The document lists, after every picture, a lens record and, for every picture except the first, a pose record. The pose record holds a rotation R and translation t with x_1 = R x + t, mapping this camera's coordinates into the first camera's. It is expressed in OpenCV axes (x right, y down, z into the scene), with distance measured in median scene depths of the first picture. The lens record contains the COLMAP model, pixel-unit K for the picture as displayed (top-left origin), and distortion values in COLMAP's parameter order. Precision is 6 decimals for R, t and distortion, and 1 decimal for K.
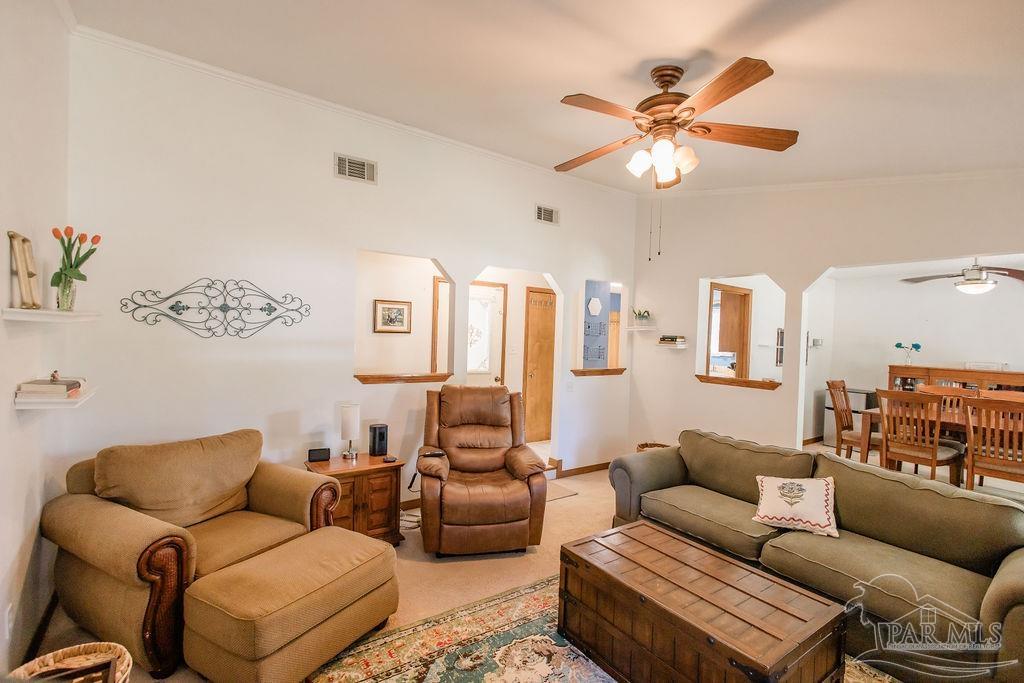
lens RADIAL K [[465.4, 0, 515.8], [0, 465.4, 348.4], [0, 0, 1]] dist [0.005974, -0.001824]
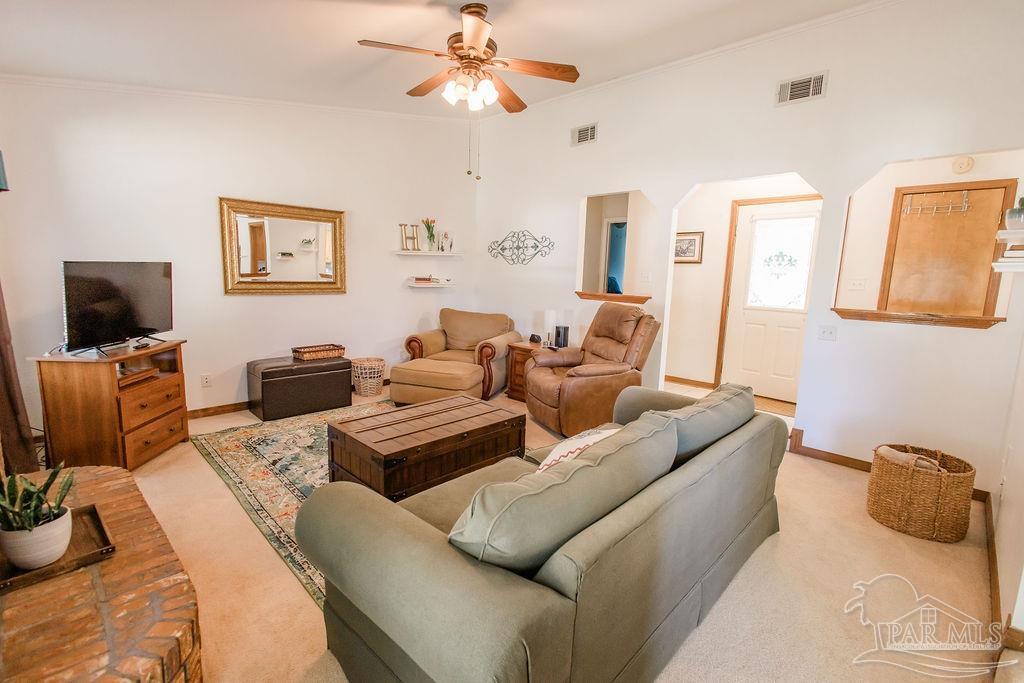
lens RADIAL K [[465.4, 0, 513.0], [0, 465.4, 338.1], [0, 0, 1]] dist [0.005974, -0.001824]
pose [[0.178149, 0.113795, -0.977401, 1.094856], [-0.050270, 0.993046, 0.106454, 0.064903], [0.982719, 0.030169, 0.182630, 0.638515]]
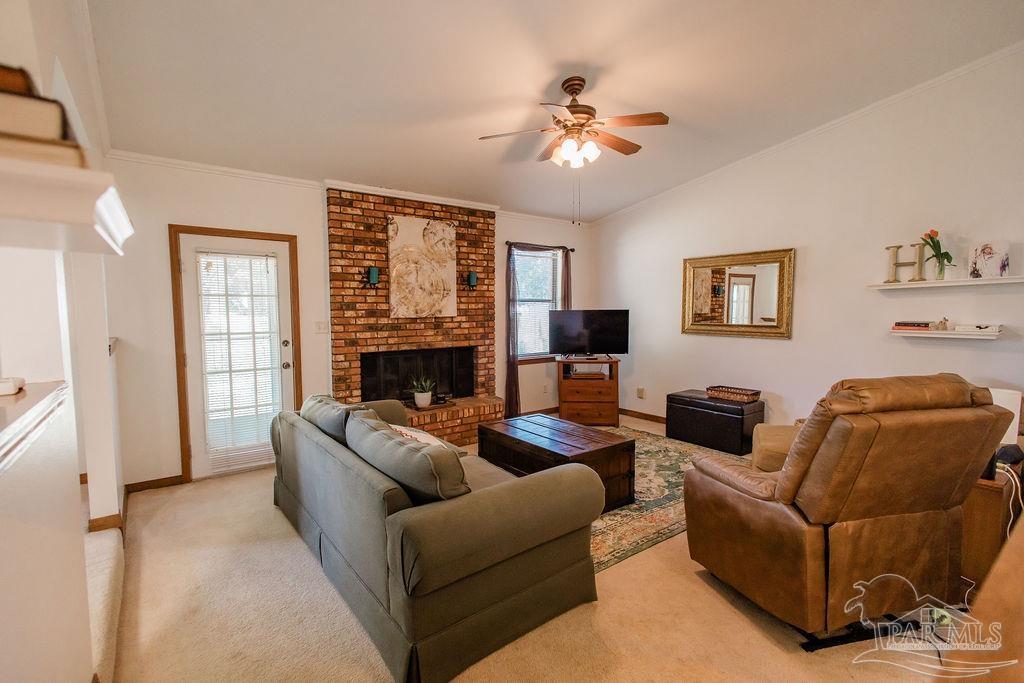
lens RADIAL K [[465.4, 0, 511.2], [0, 465.4, 341.6], [0, 0, 1]] dist [0.005974, -0.001824]
pose [[-0.999342, -0.029199, -0.021525, 0.356857], [-0.031115, 0.995008, 0.094818, 0.016034], [0.018649, 0.095425, -0.995262, 1.667338]]
